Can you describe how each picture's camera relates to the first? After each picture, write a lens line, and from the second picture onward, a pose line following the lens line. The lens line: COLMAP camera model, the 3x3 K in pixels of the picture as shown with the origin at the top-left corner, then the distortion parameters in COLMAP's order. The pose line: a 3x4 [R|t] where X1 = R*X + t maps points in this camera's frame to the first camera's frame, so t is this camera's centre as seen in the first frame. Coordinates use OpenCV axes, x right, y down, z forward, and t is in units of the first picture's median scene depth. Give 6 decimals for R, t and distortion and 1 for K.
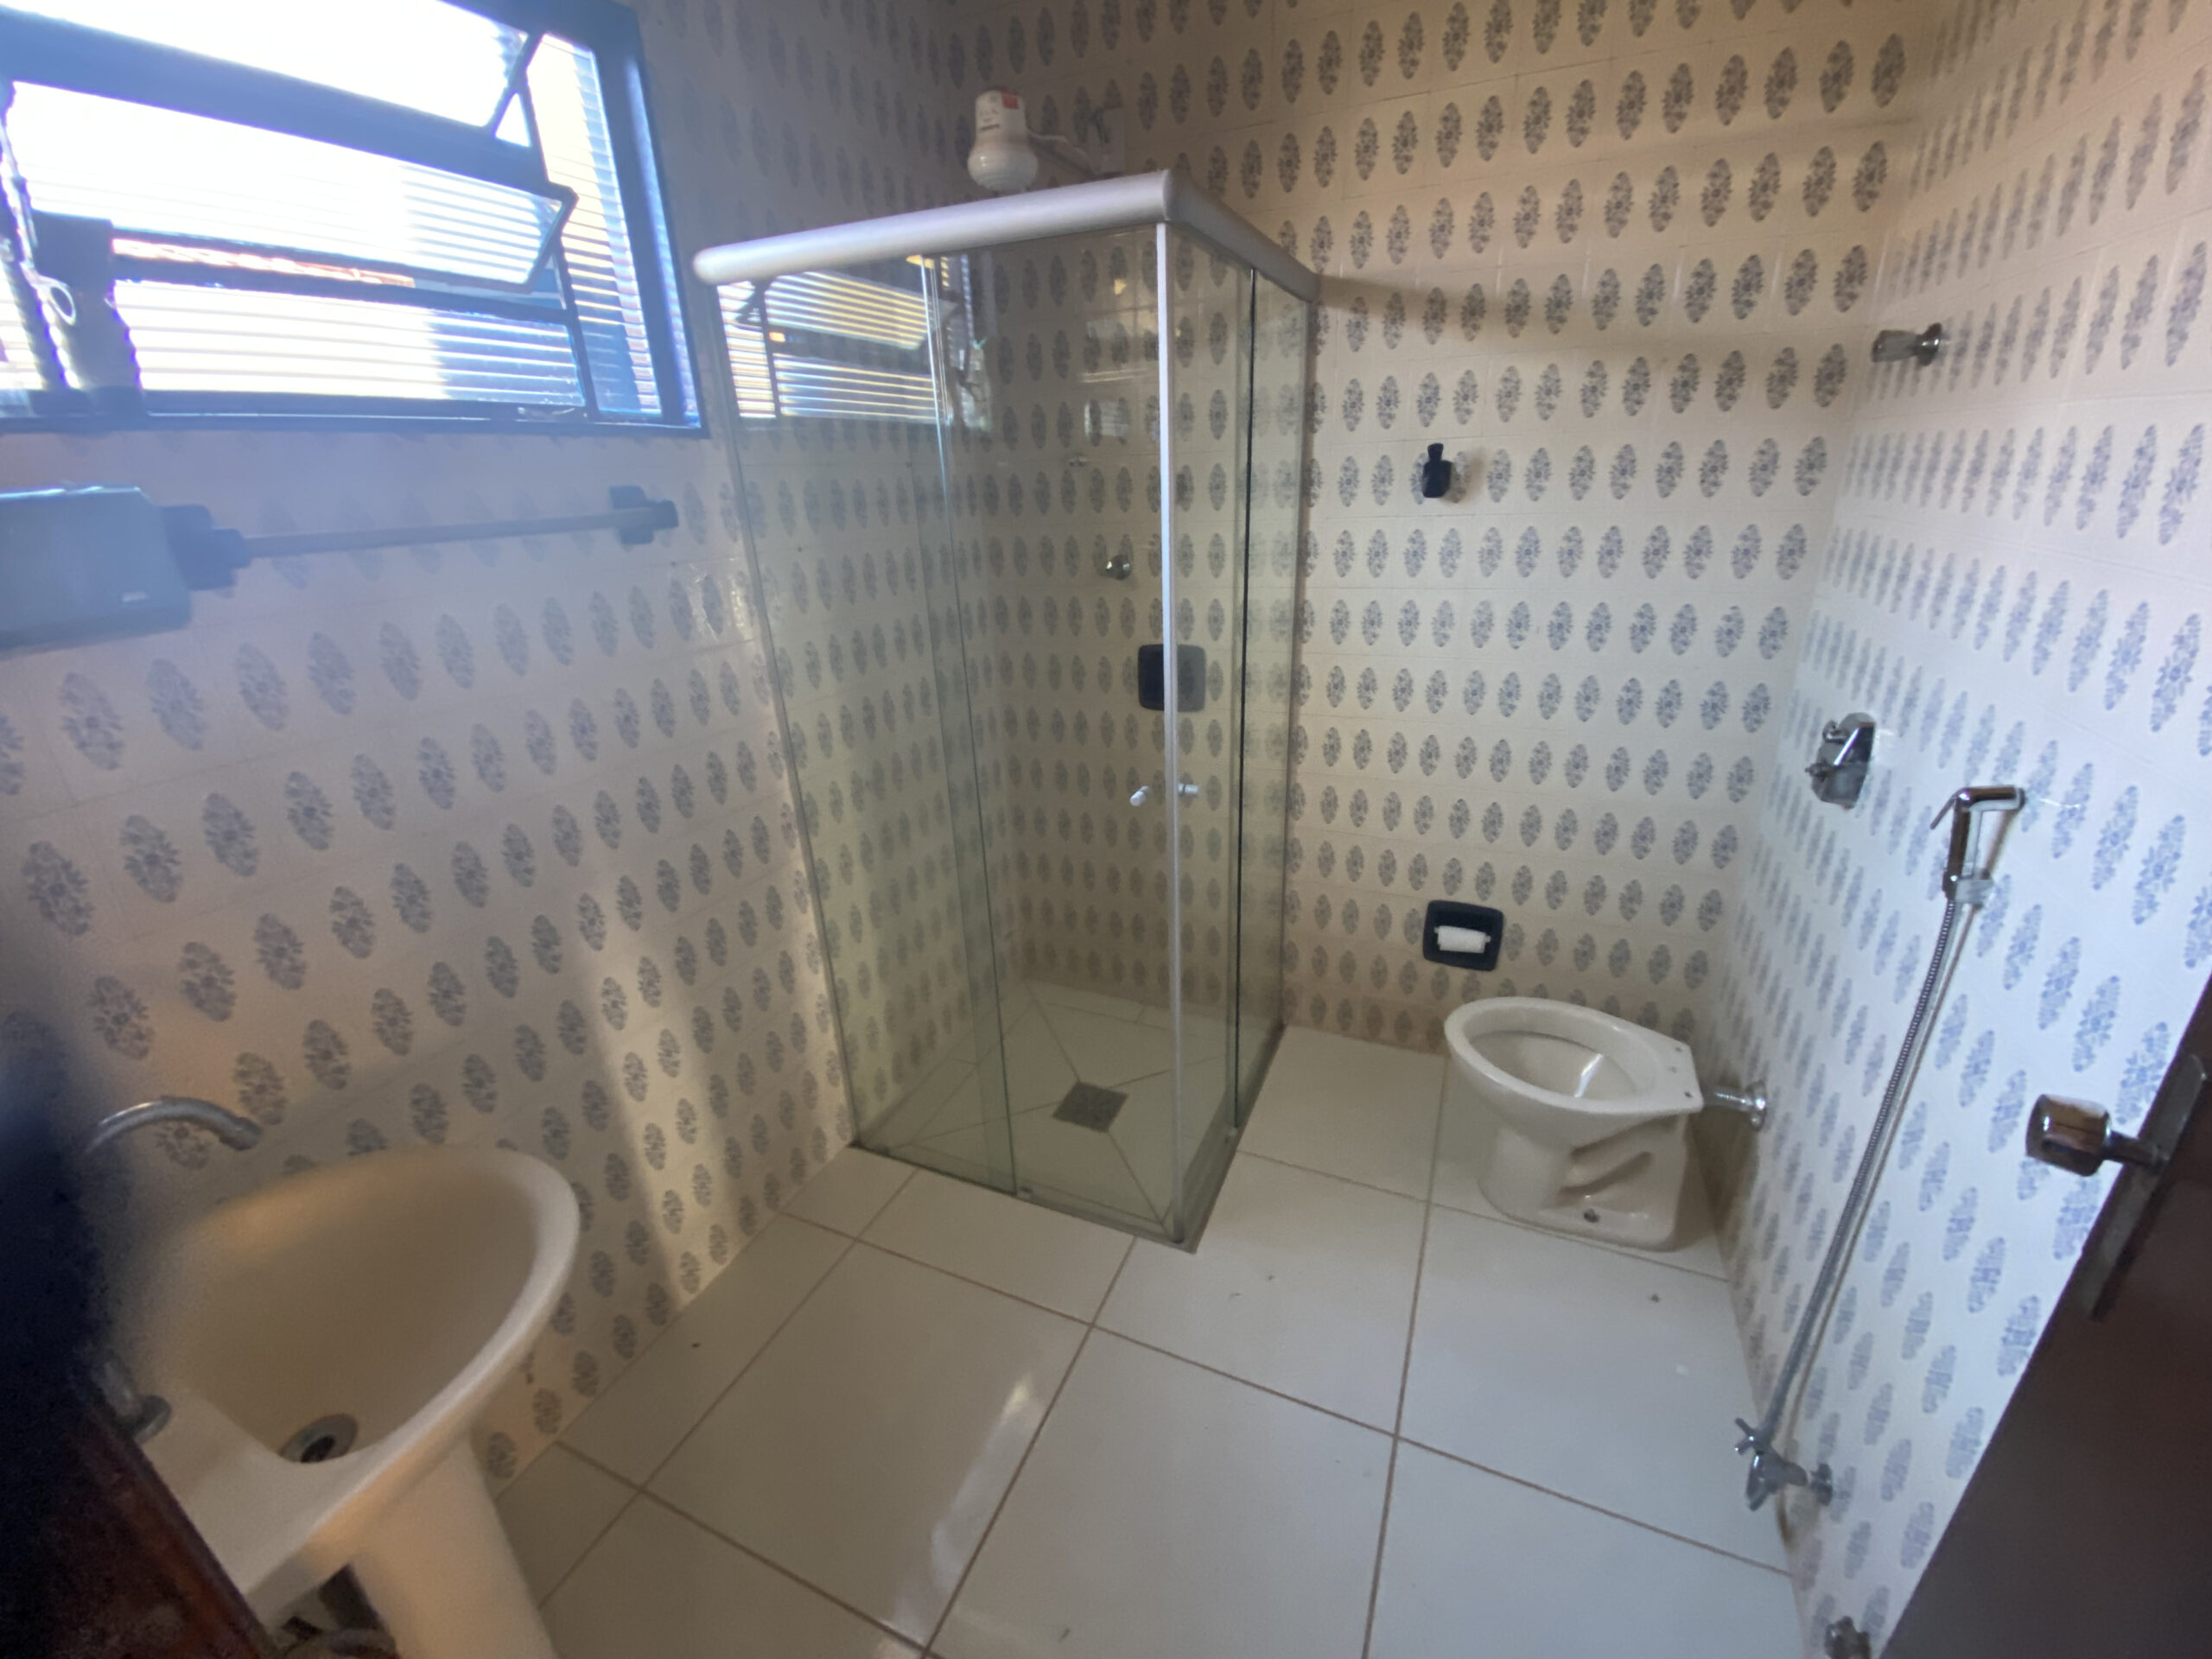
lens RADIAL K [[902.9, 0, 1093.0], [0, 902.9, 832.6], [0, 0, 1]] dist [-0.003202, -0.012123]
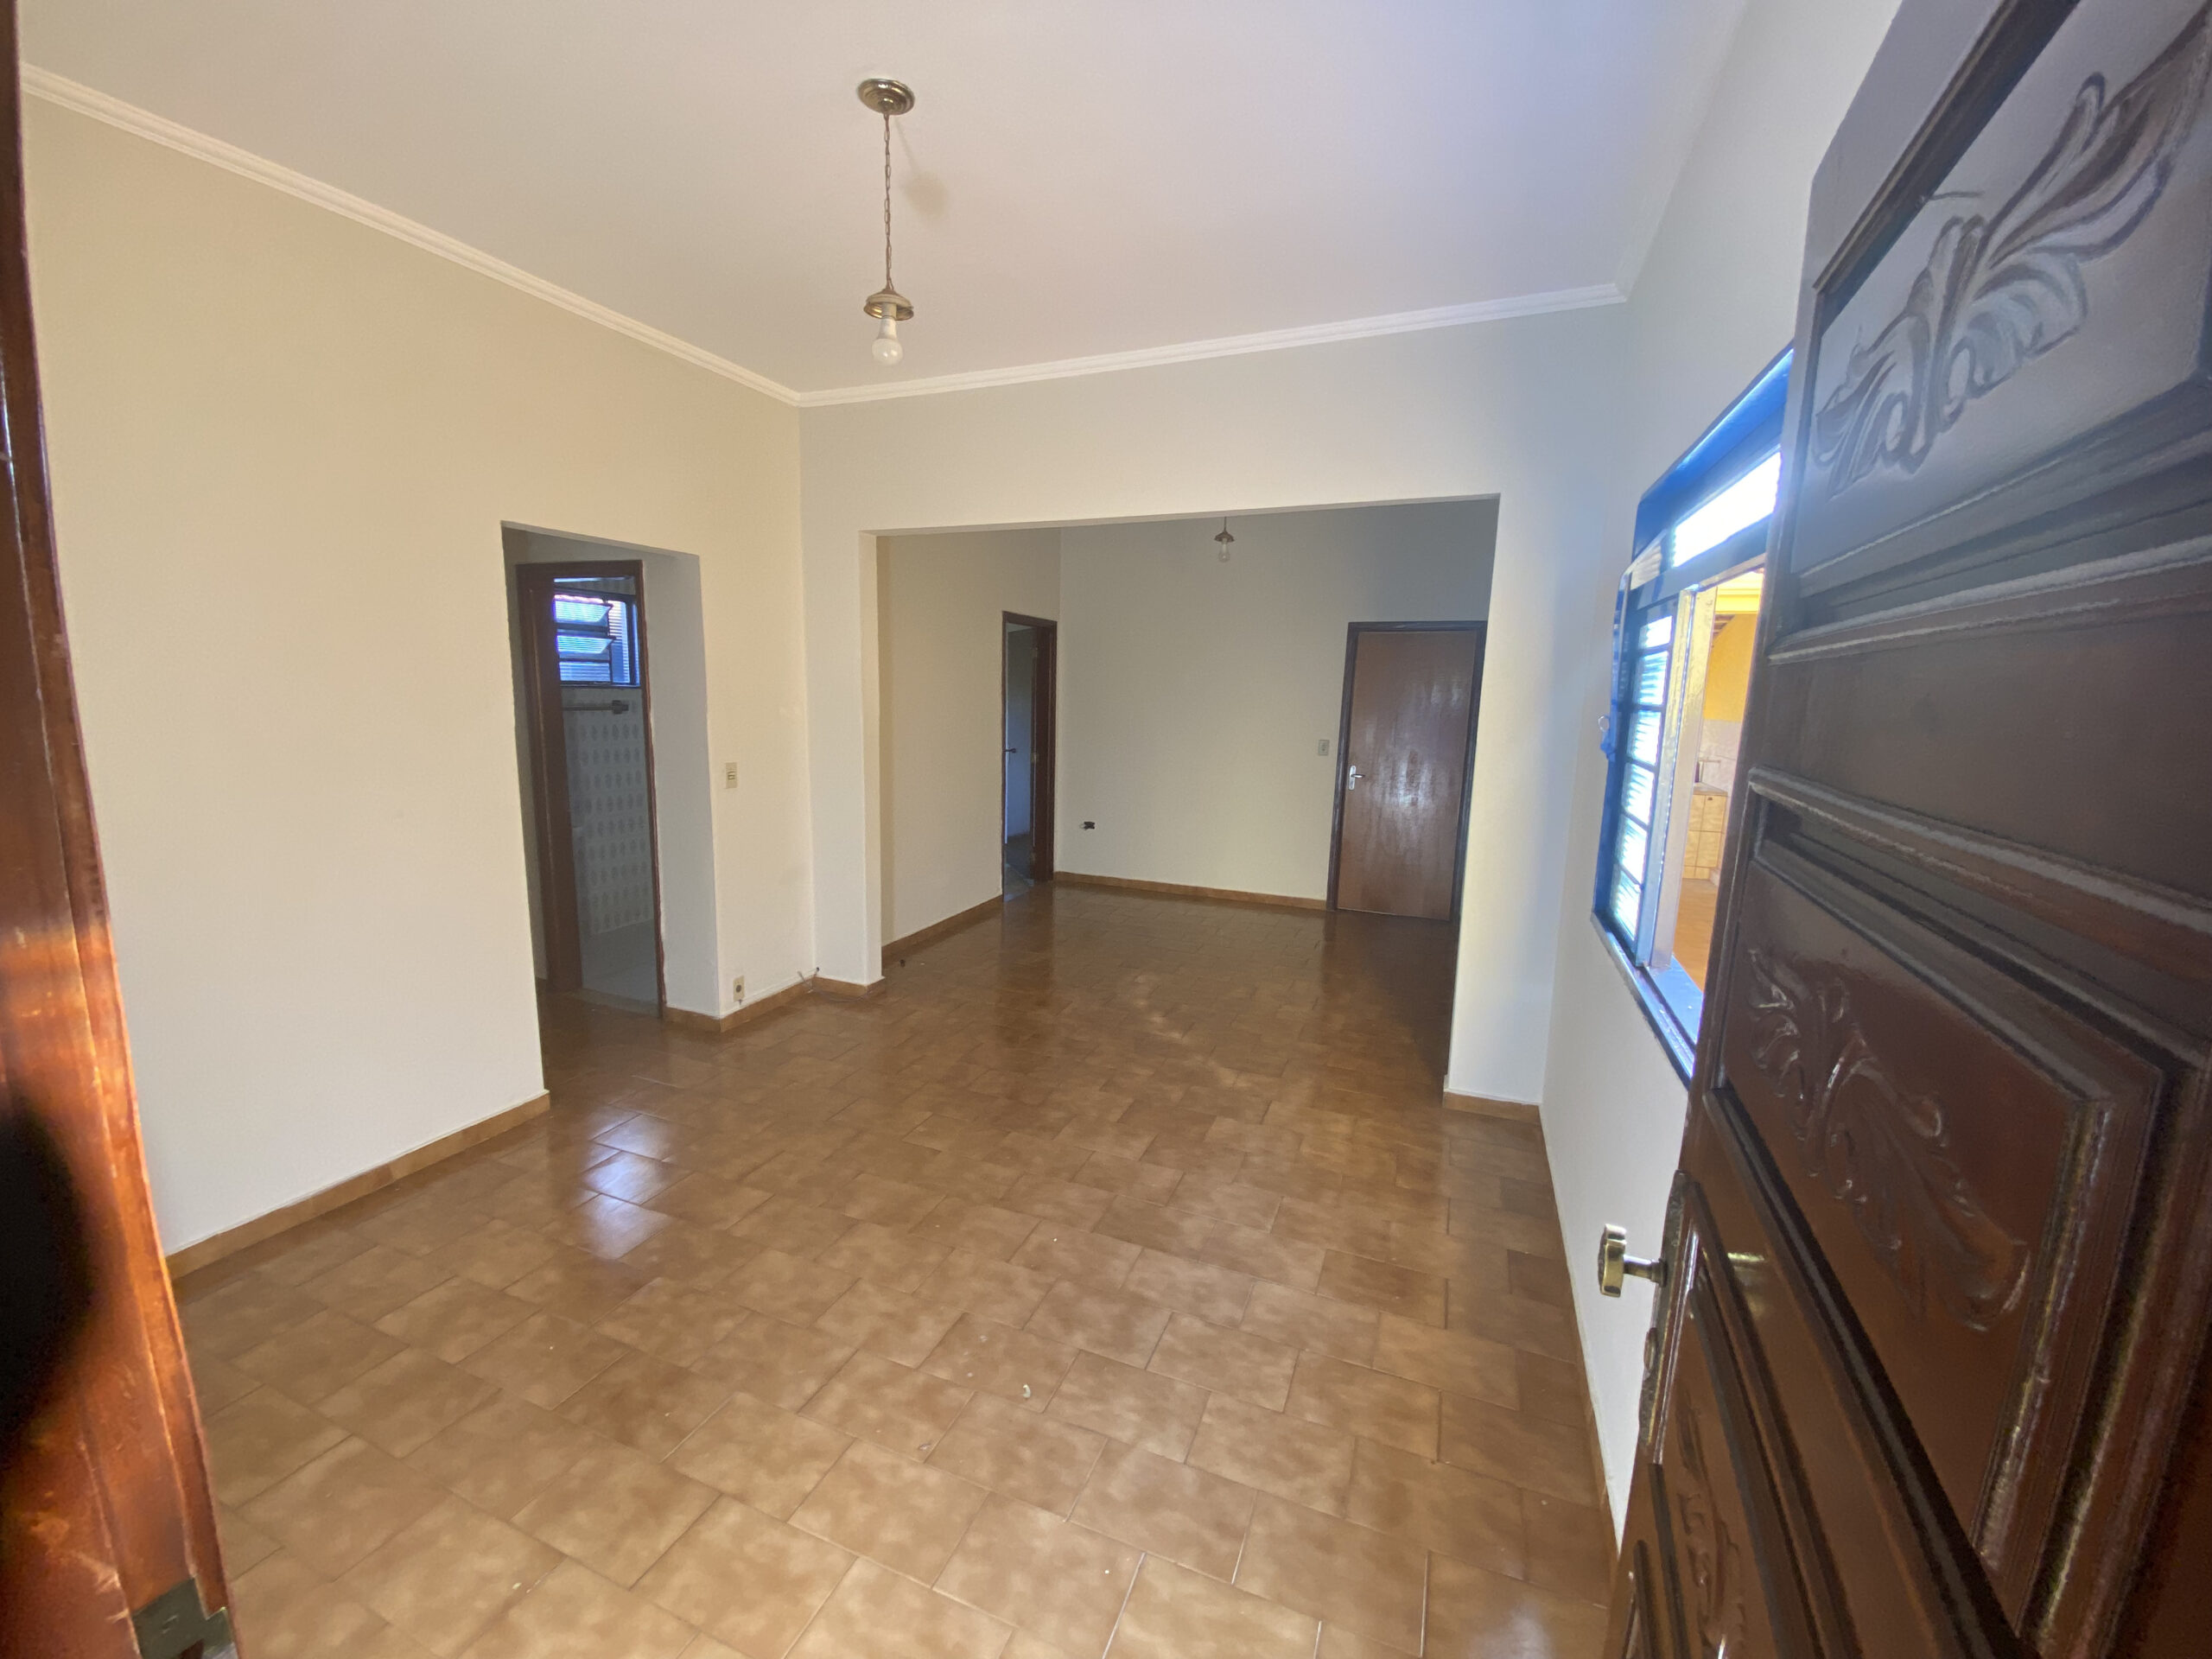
lens RADIAL K [[902.9, 0, 1101.7], [0, 902.9, 829.4], [0, 0, 1]] dist [-0.003202, -0.012123]
pose [[0.997189, 0.058316, 0.047051, 1.225055], [-0.046390, 0.973597, -0.223511, 0.805537], [-0.058843, 0.220700, 0.973565, -2.408104]]
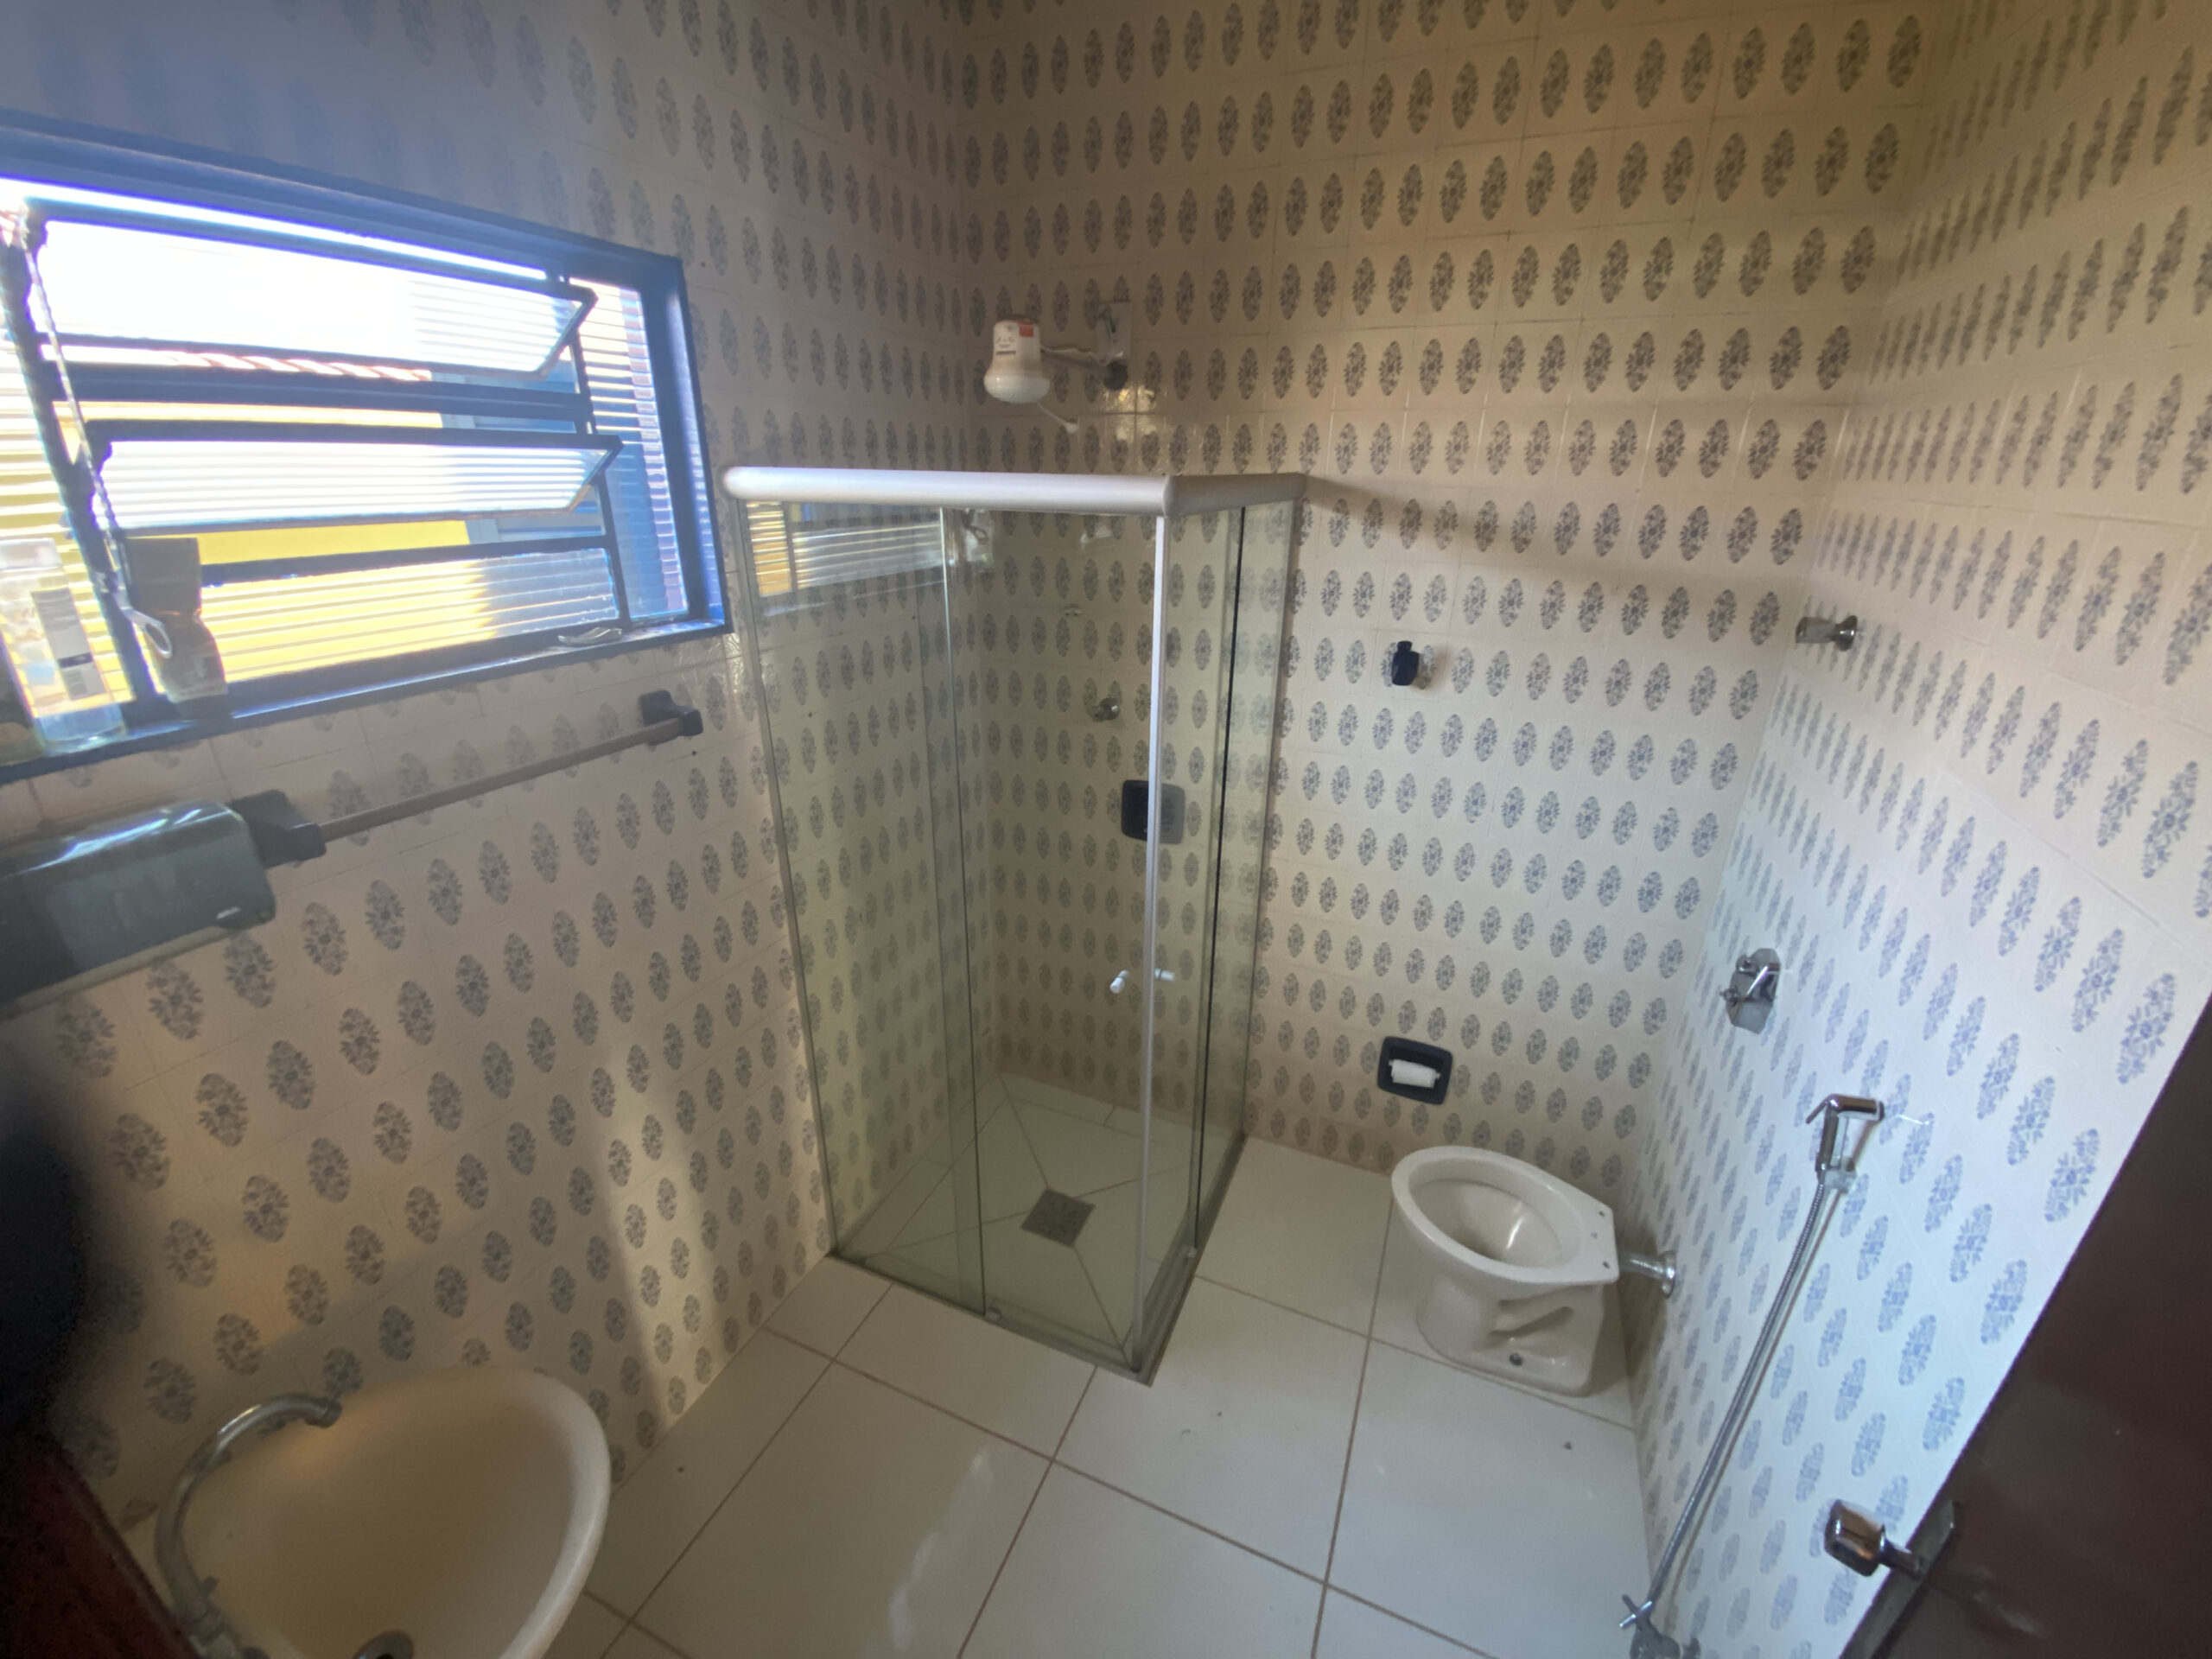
lens RADIAL K [[902.9, 0, 1094.5], [0, 902.9, 827.3], [0, 0, 1]] dist [-0.003202, -0.012123]
pose [[0.998653, 0.043703, 0.027973, -0.013748], [-0.043671, 0.999044, -0.001732, -0.202214], [-0.028022, 0.000508, 0.999607, -0.074033]]
